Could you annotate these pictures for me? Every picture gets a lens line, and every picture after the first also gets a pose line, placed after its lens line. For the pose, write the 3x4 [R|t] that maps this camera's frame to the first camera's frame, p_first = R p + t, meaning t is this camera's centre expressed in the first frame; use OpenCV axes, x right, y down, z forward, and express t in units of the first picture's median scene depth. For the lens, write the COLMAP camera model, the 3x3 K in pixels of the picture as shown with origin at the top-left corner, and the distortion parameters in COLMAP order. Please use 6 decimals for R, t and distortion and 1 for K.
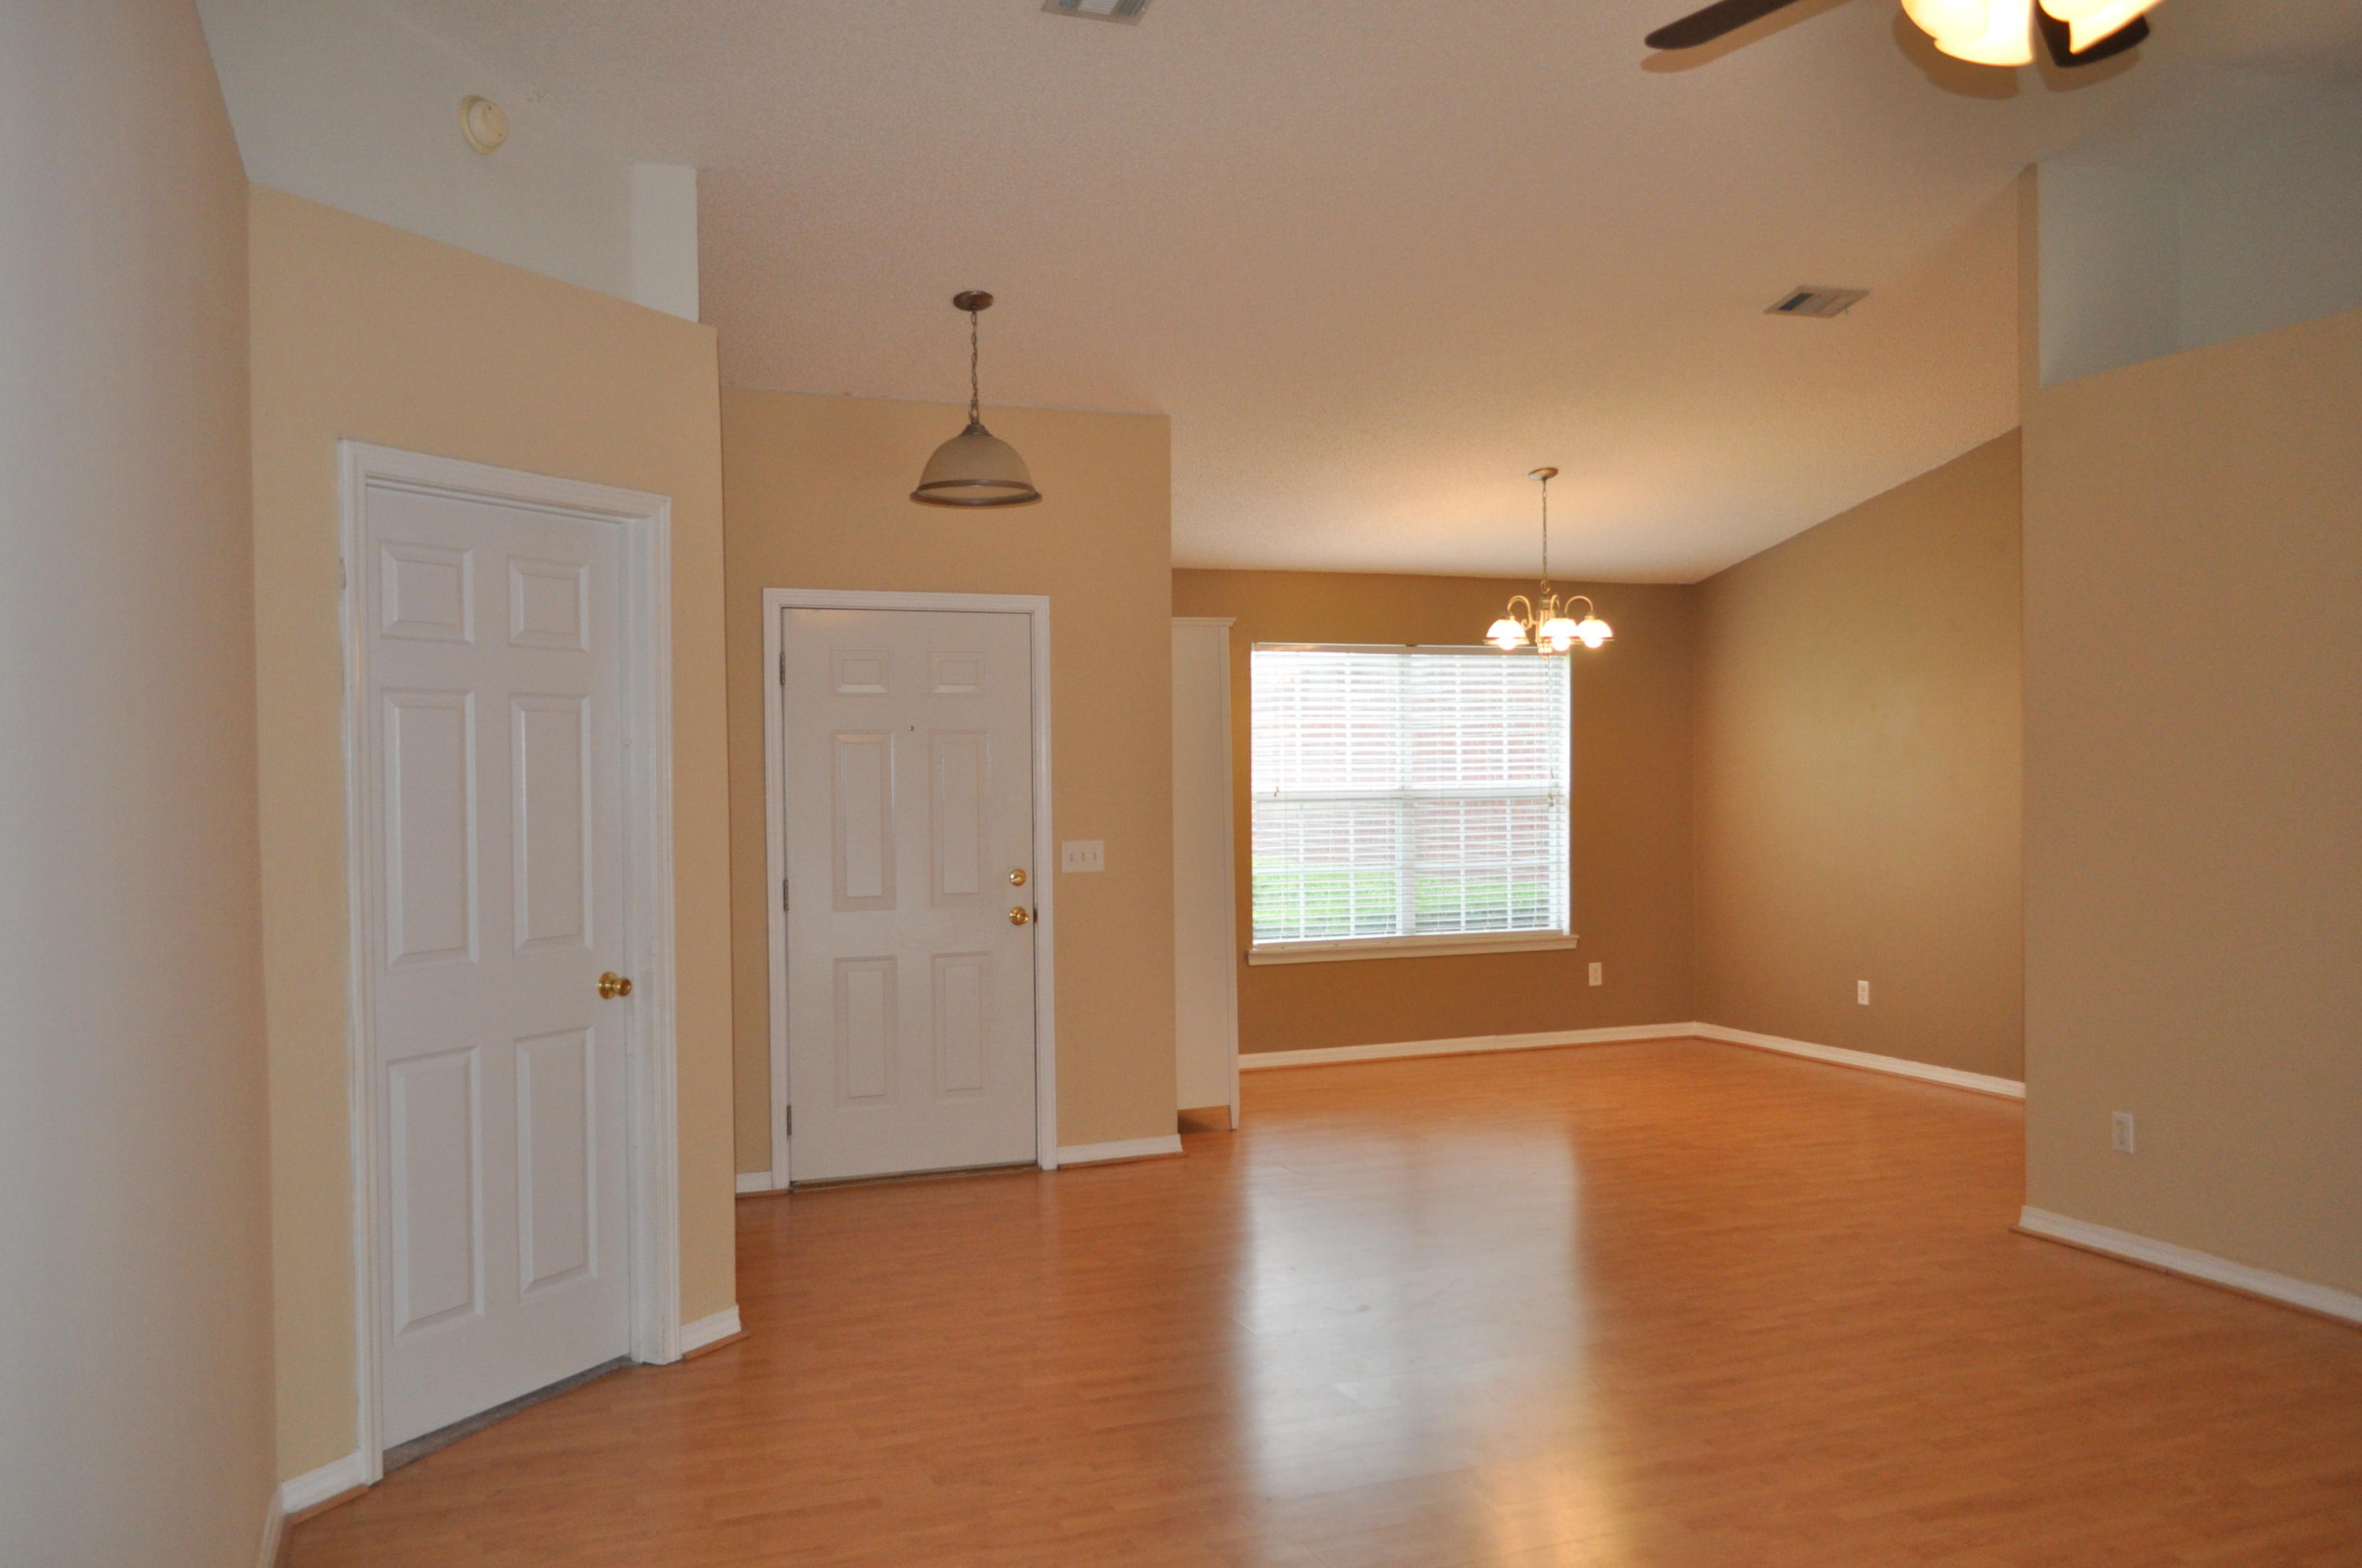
lens RADIAL K [[1860.0, 0, 1124.5], [0, 1860.0, 801.5], [0, 0, 1]] dist [-0.026425, 0.016143]
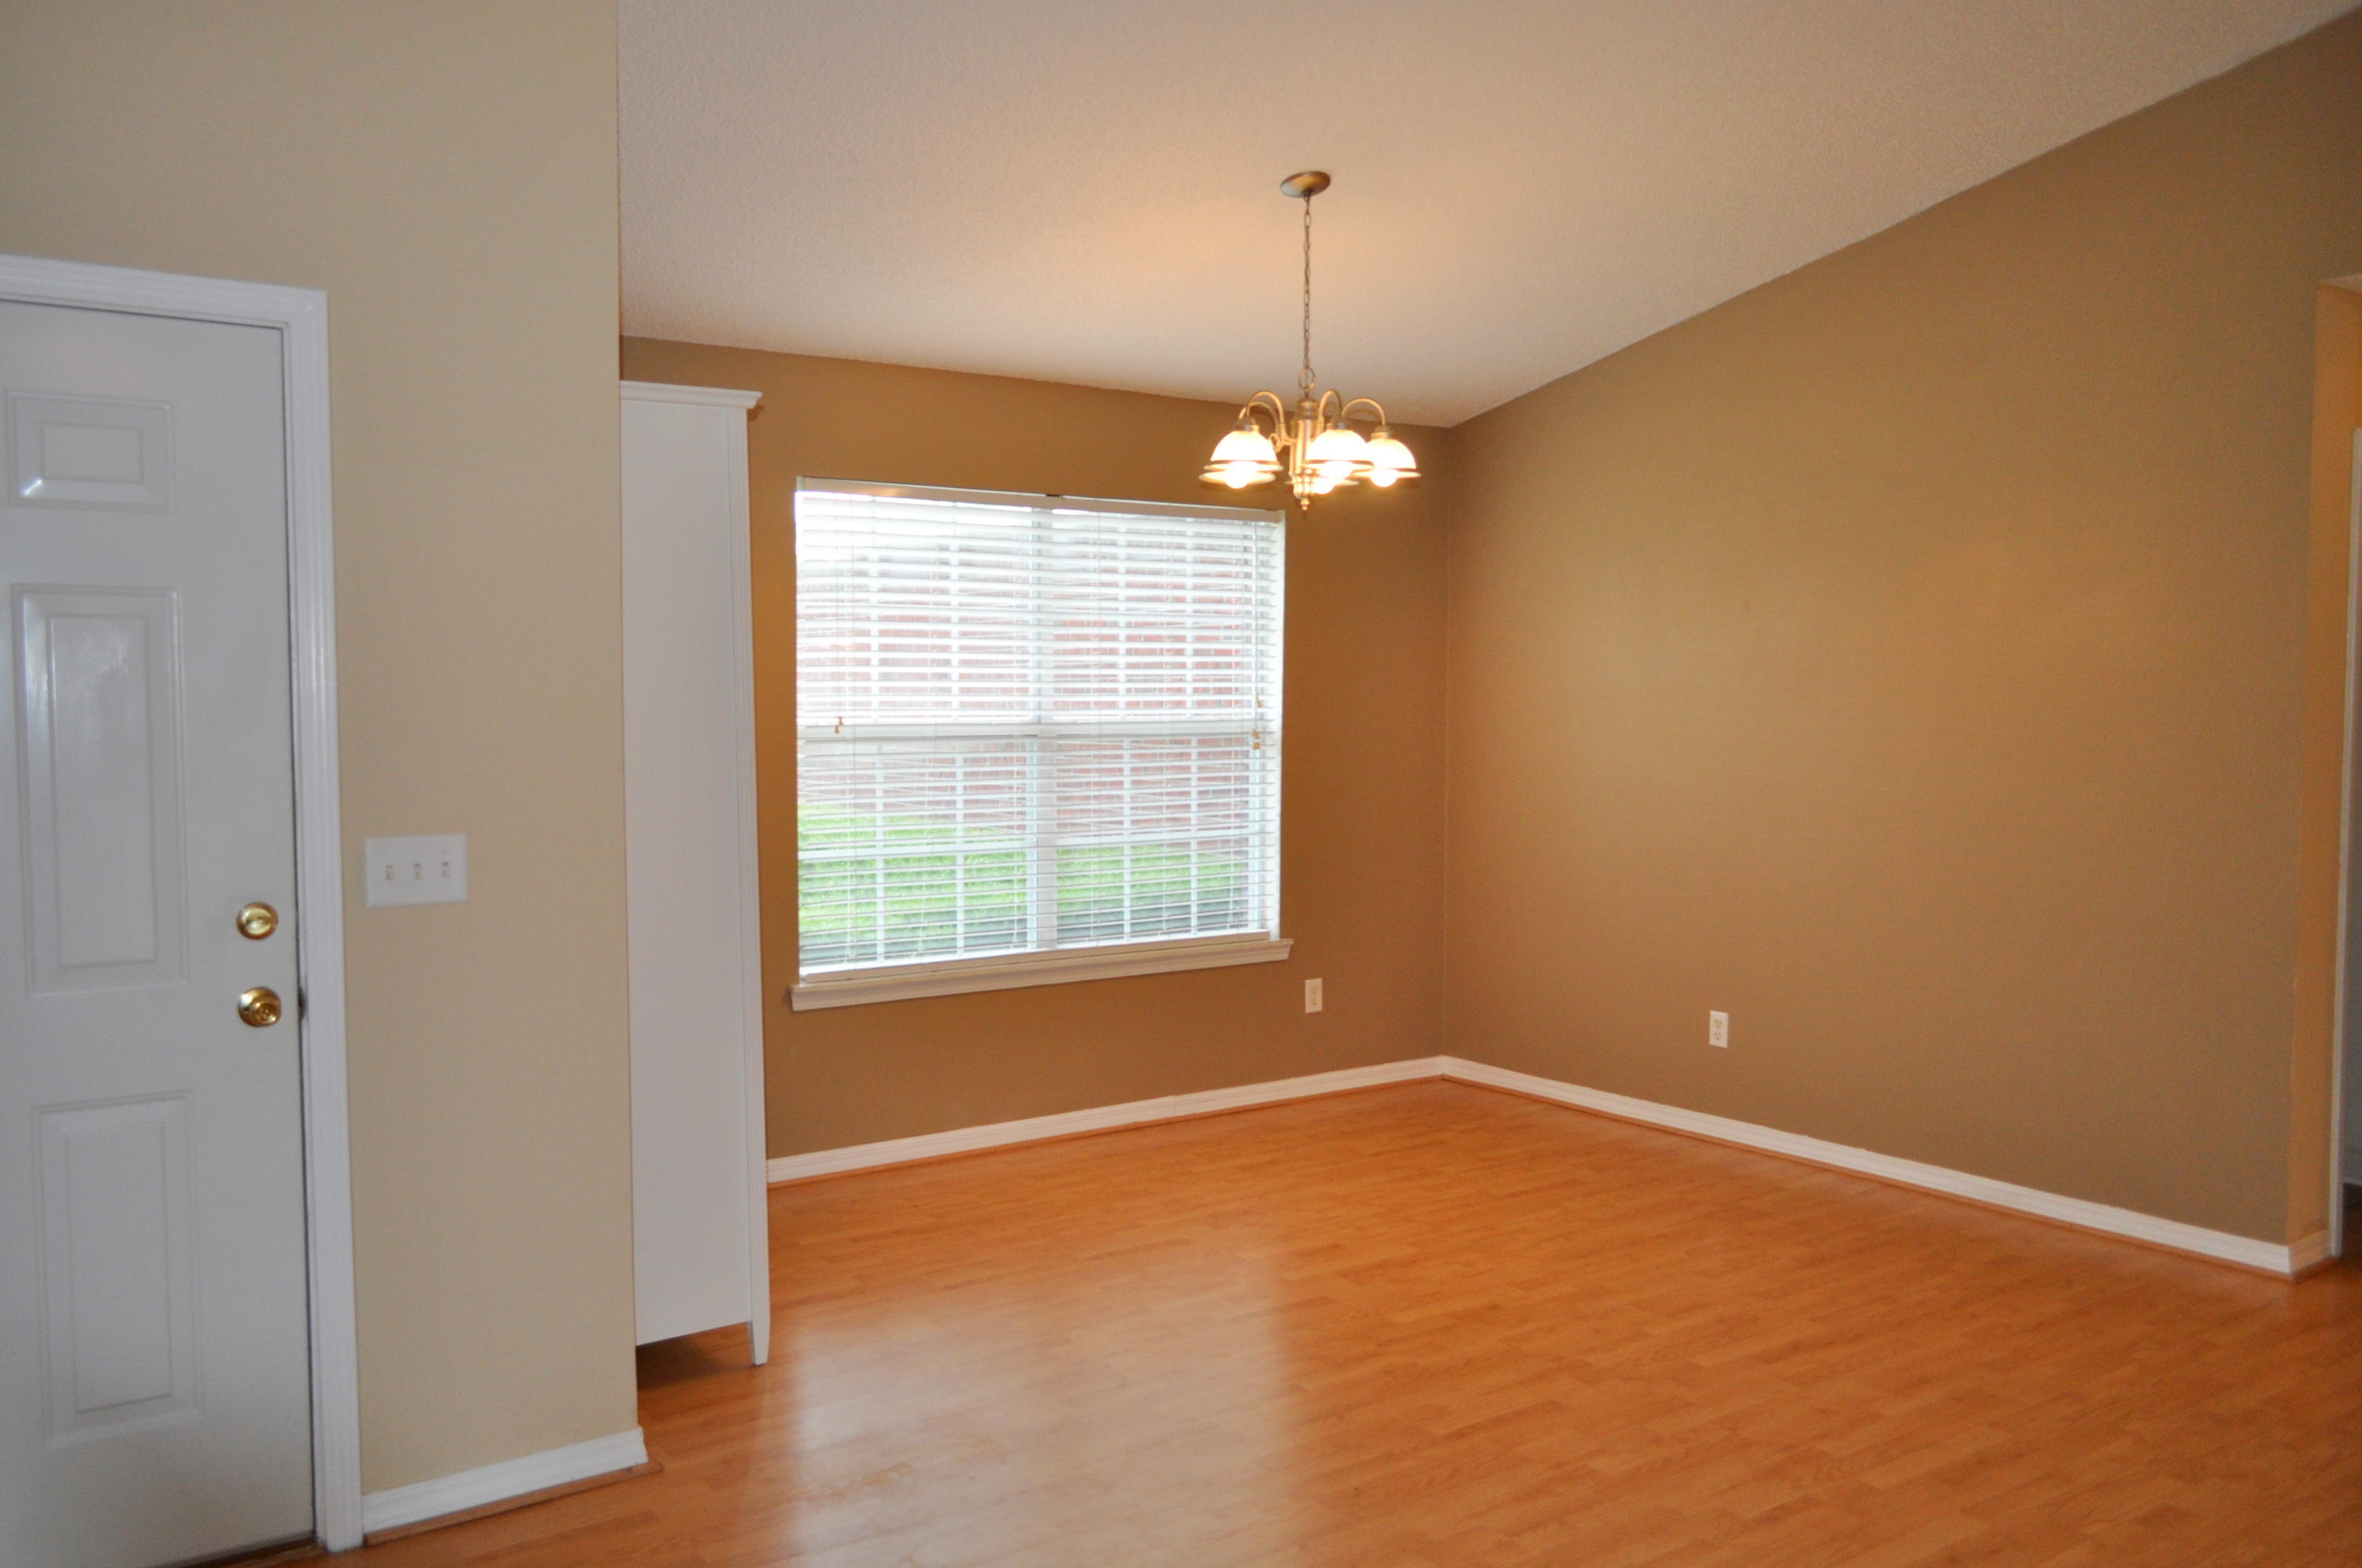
lens RADIAL K [[1860.0, 0, 1160.1], [0, 1860.0, 808.8], [0, 0, 1]] dist [-0.026425, 0.016143]
pose [[0.968023, -0.003853, 0.250832, 0.036704], [-0.007509, 0.998989, 0.044325, -0.006552], [-0.250749, -0.044792, 0.967015, 0.455527]]
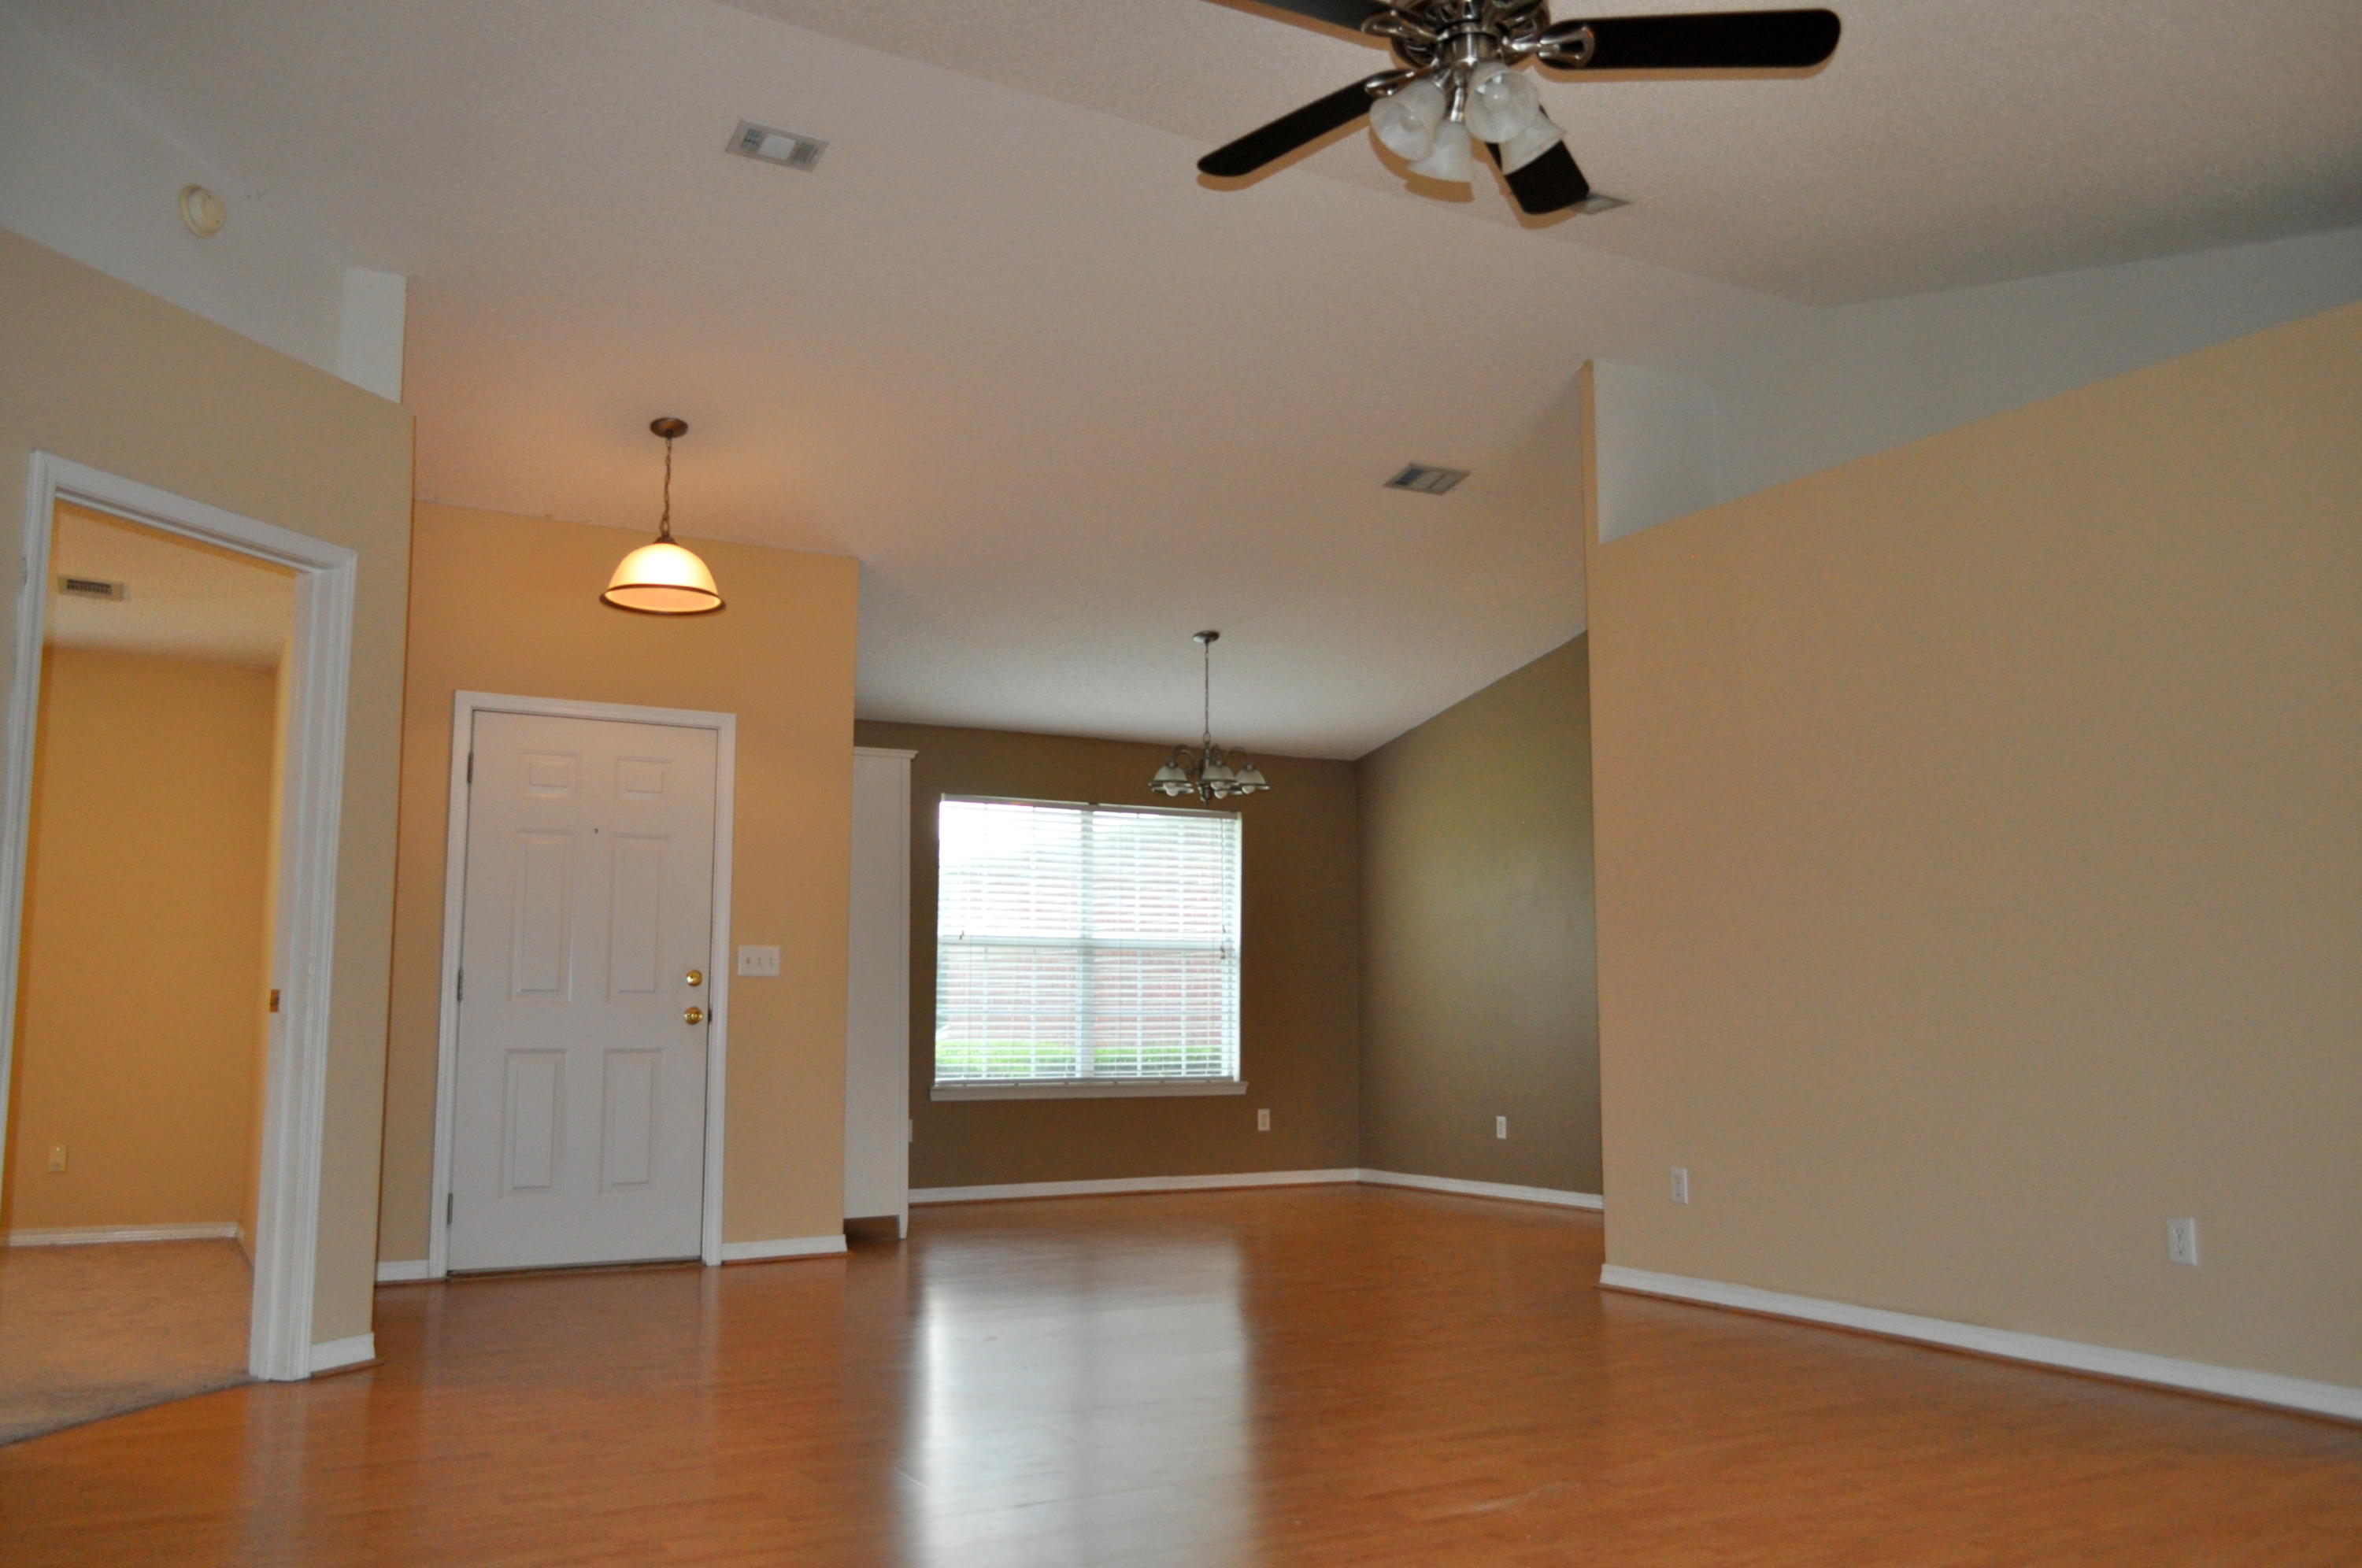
lens RADIAL K [[1860.0, 0, 1149.5], [0, 1860.0, 789.8], [0, 0, 1]] dist [-0.026425, 0.016143]
pose [[0.988149, 0.030963, 0.150341, 0.031113], [-0.009756, 0.990132, -0.139796, 0.070054], [-0.153186, 0.136673, 0.978700, -0.061551]]
